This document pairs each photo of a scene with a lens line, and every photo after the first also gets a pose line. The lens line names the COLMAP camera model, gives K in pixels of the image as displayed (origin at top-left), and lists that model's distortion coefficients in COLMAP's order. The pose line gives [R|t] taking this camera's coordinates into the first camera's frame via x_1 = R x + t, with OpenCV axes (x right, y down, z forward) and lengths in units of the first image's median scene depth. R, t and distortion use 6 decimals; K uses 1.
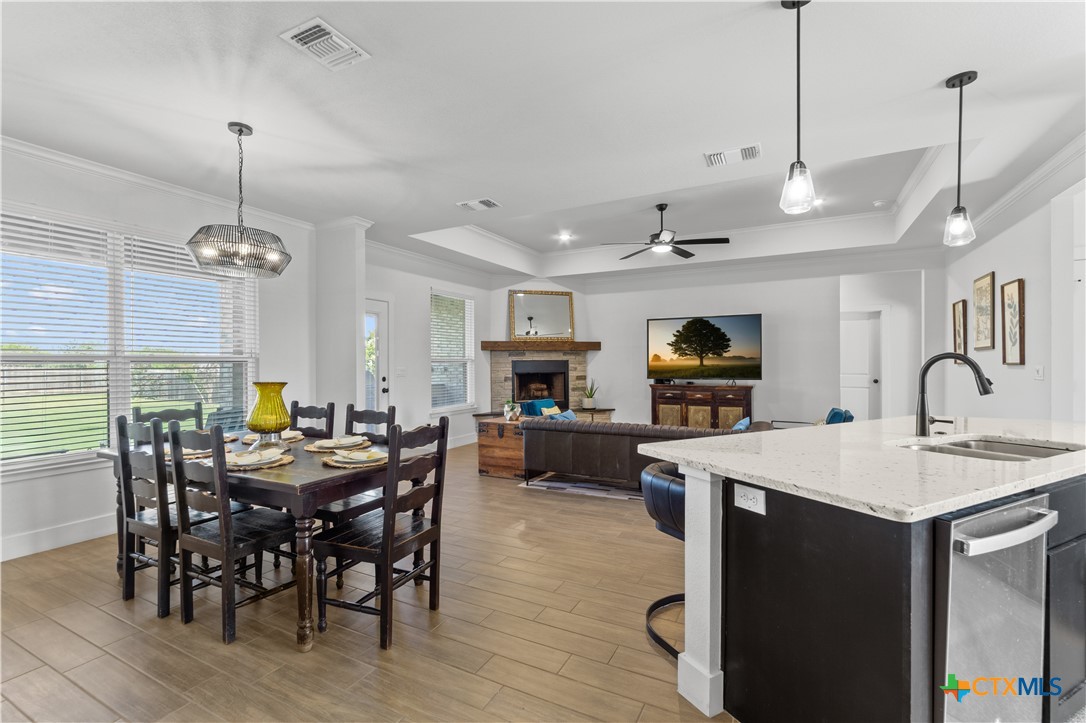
lens RADIAL K [[484.9, 0, 547.8], [0, 484.9, 366.8], [0, 0, 1]] dist [-0.002135, -0.000306]
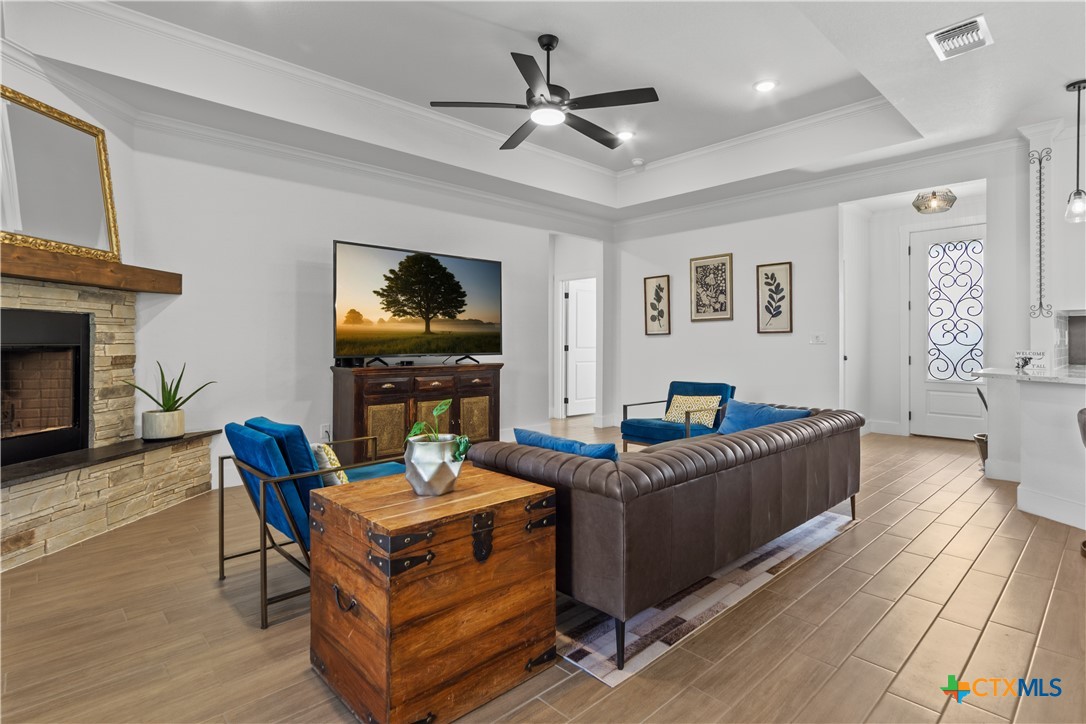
lens RADIAL K [[549.7, 0, 577.4], [0, 549.7, 342.8], [0, 0, 1]] dist [-0.003226, -0.000763]
pose [[0.293403, 0.007522, 0.955959, -0.439933], [0.007741, 0.999918, -0.010244, 0.028186], [-0.955958, 0.010406, 0.293320, 0.977803]]
